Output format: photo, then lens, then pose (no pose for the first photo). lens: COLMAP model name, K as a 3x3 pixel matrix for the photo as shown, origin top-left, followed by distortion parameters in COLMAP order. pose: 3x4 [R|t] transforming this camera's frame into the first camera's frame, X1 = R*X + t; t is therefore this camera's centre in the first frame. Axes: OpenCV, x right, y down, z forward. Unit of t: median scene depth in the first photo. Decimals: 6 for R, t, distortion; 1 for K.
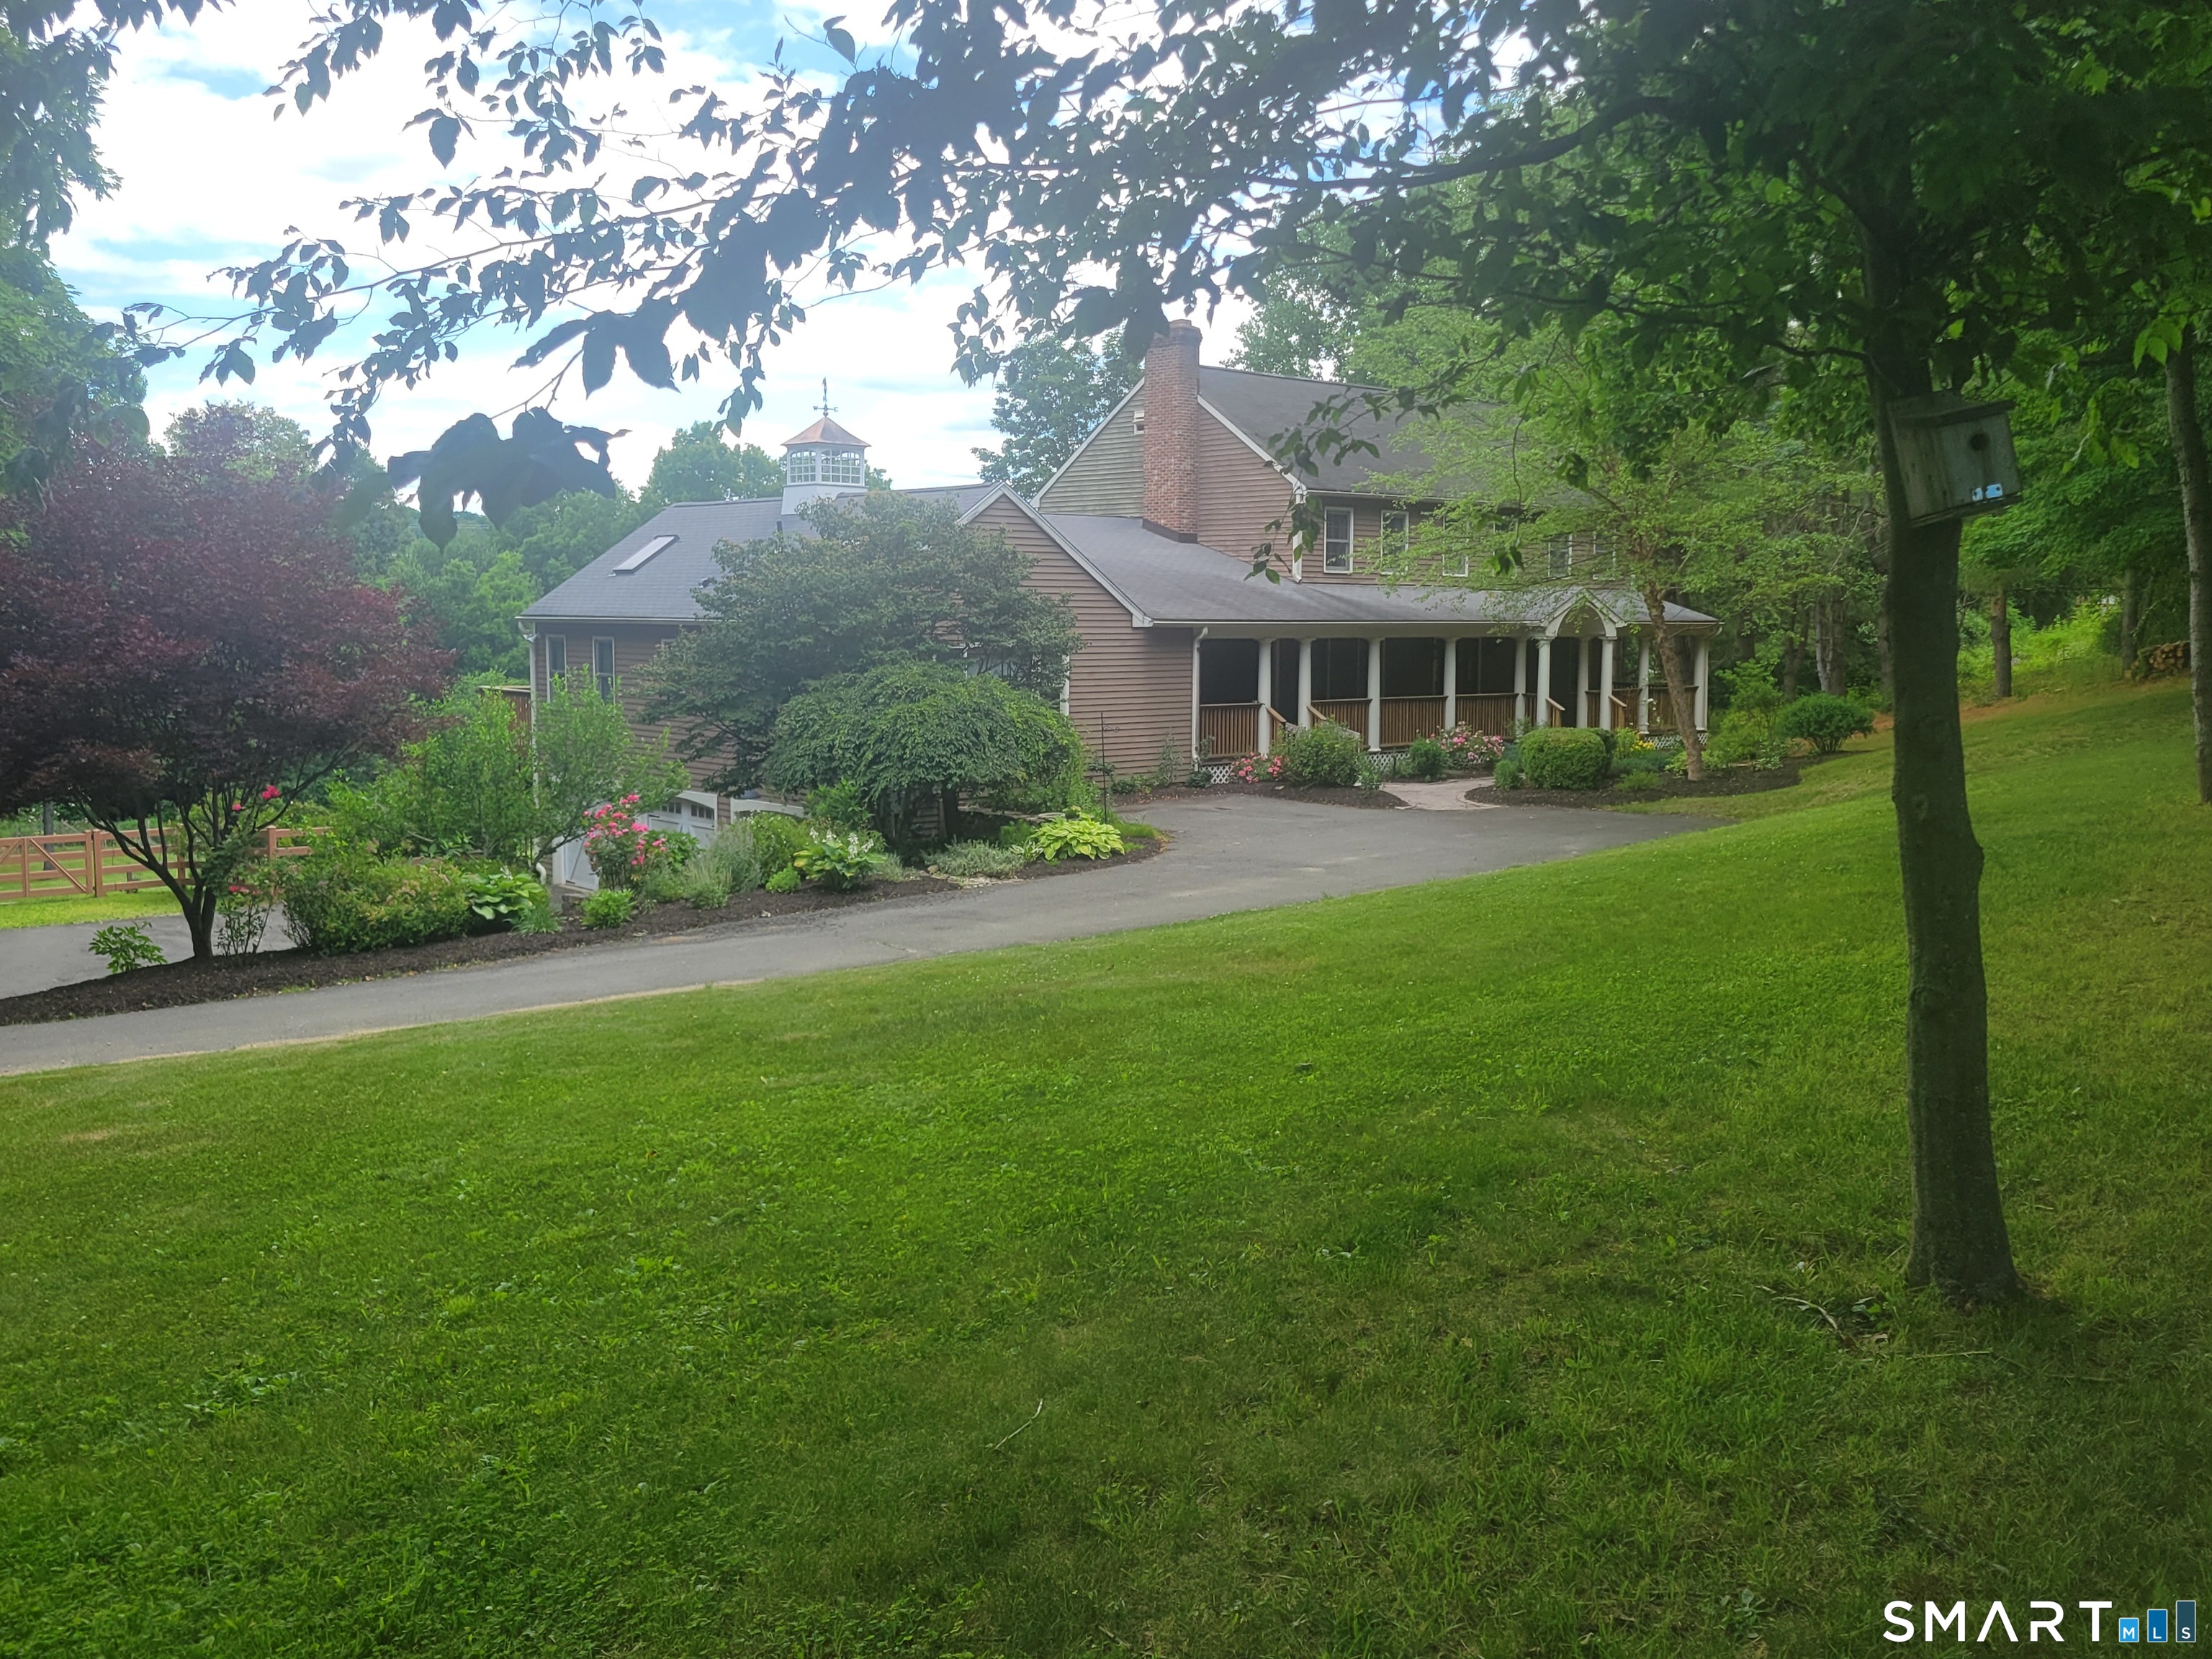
lens RADIAL K [[2050.5, 0, 1106.0], [0, 2050.5, 829.5], [0, 0, 1]] dist [0.001539, -0.000940]
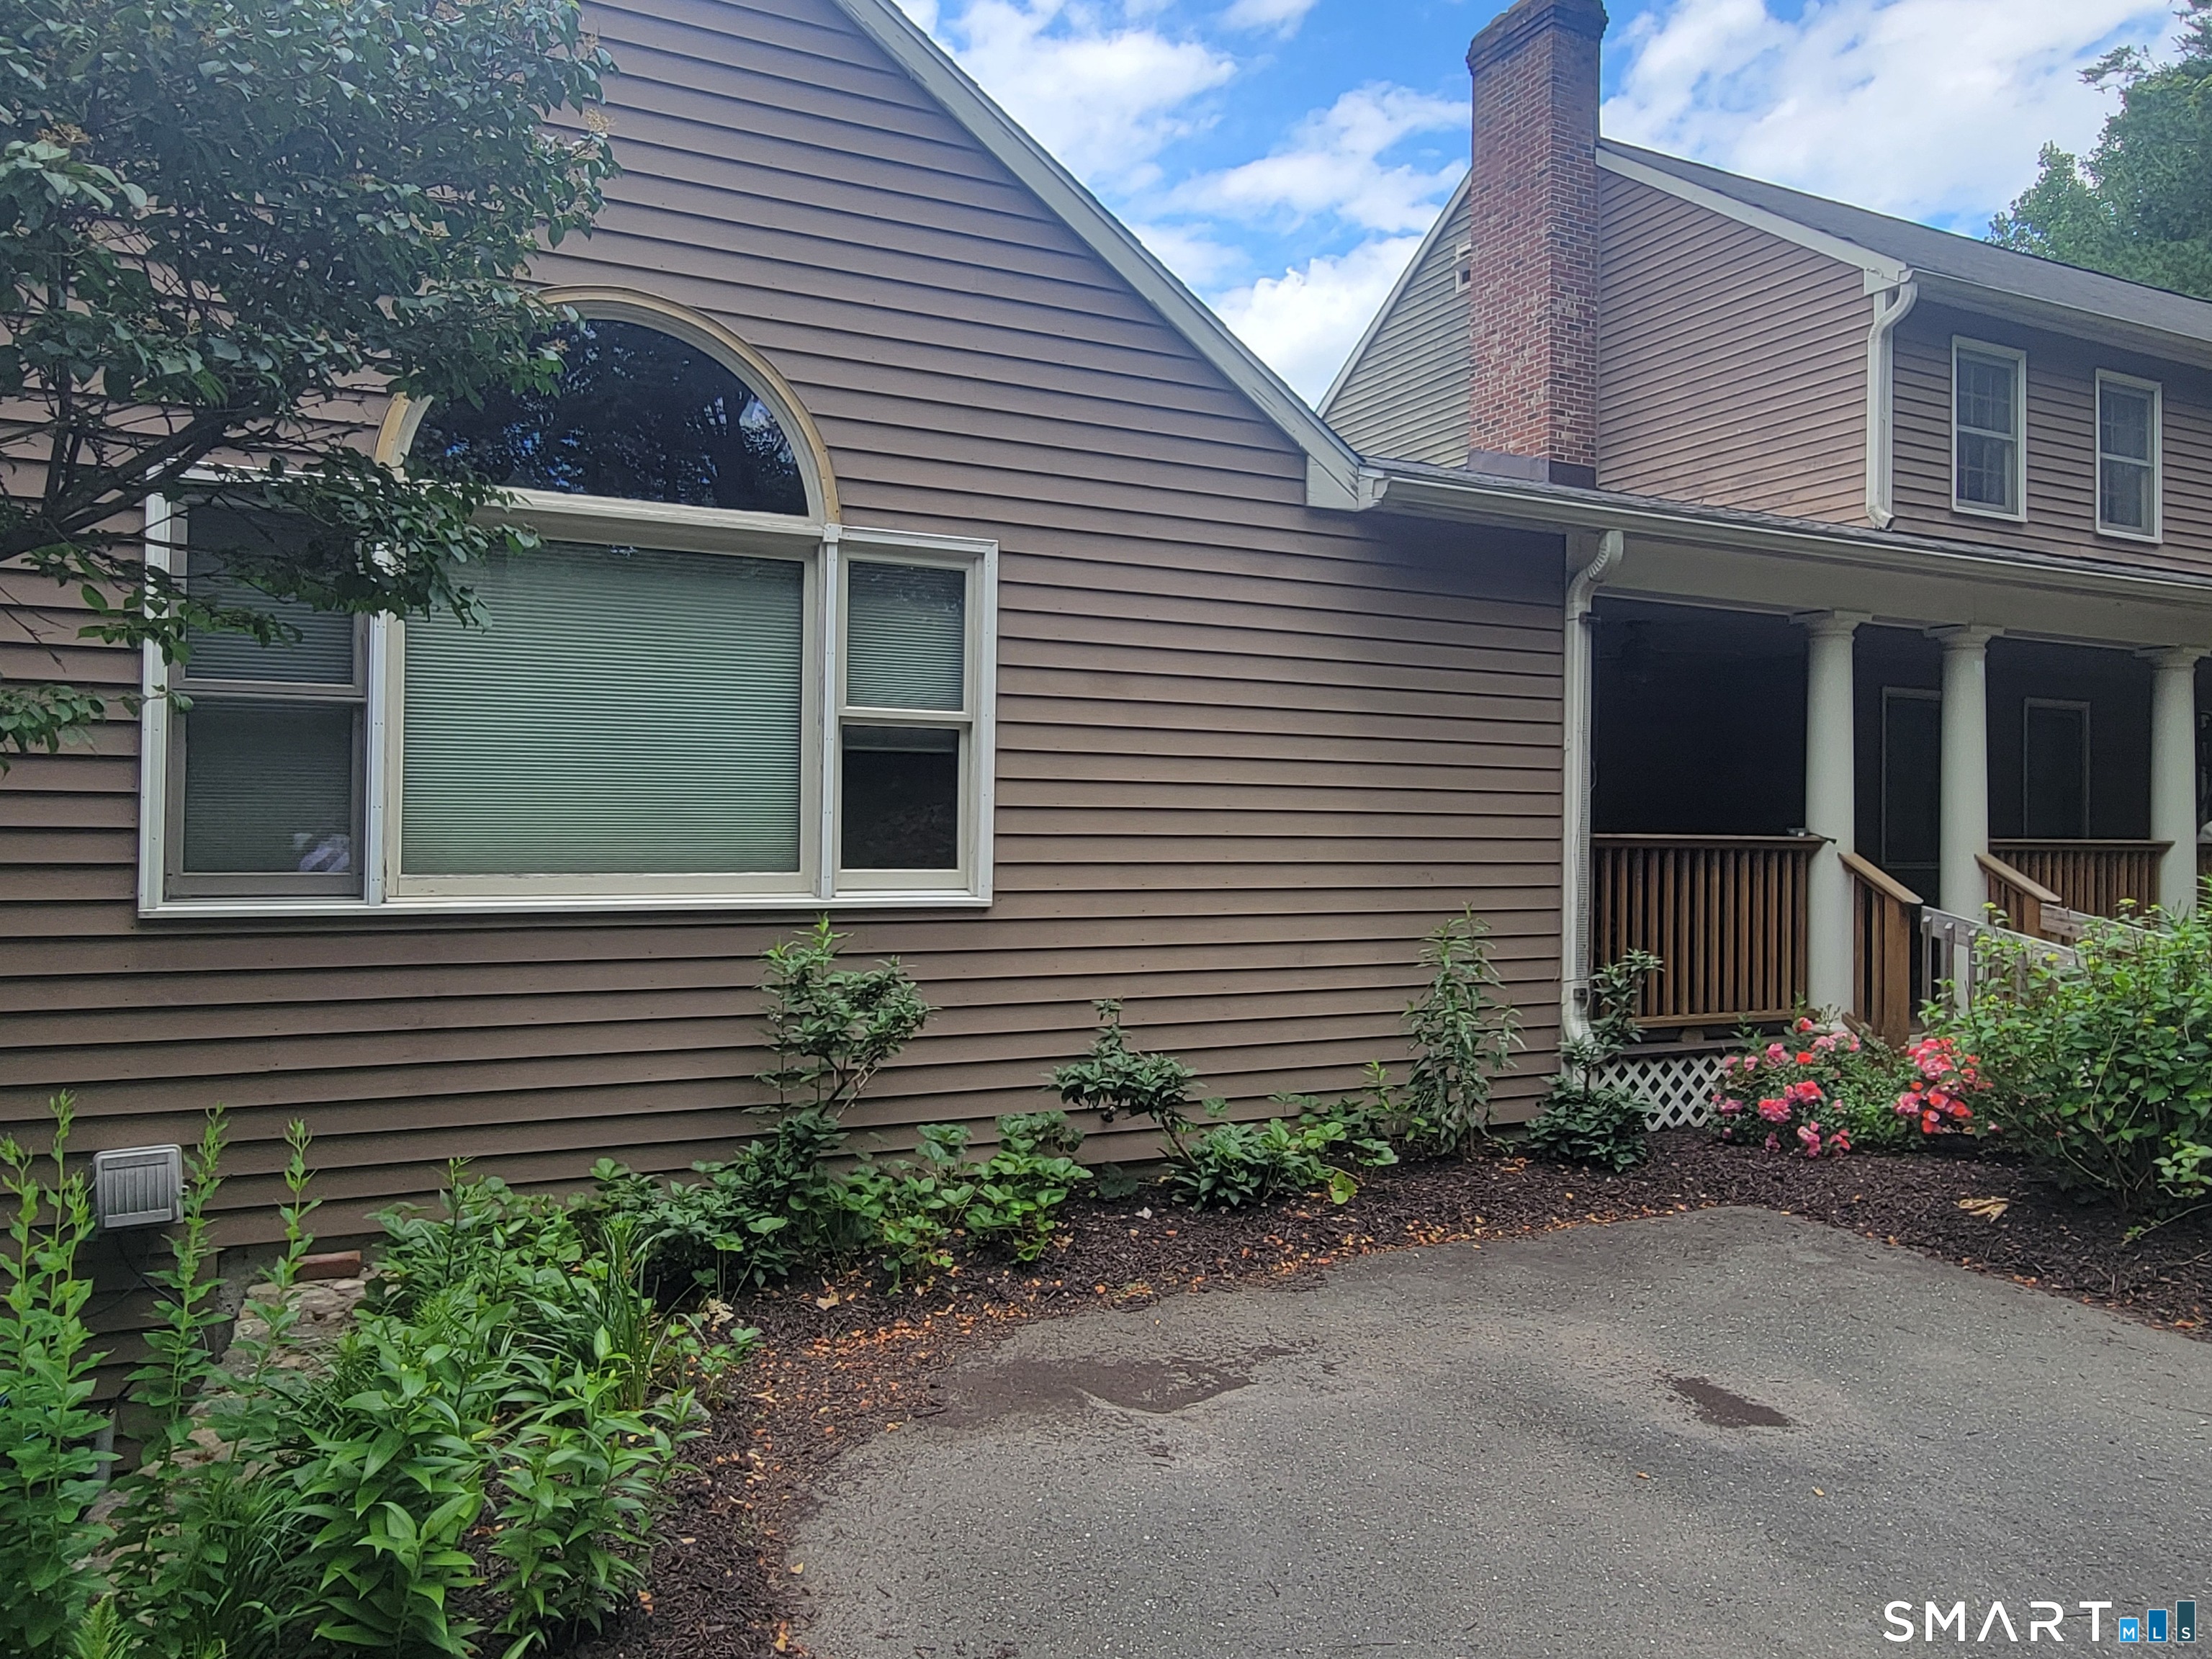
lens RADIAL K [[1573.2, 0, 1106.0], [0, 1573.2, 829.5], [0, 0, 1]] dist [-0.038863, -0.001555]
pose [[0.963382, 0.000738, -0.268133, 0.038306], [-0.031920, 0.993201, -0.111950, -0.035655], [0.266228, 0.116409, 0.956855, 0.771391]]
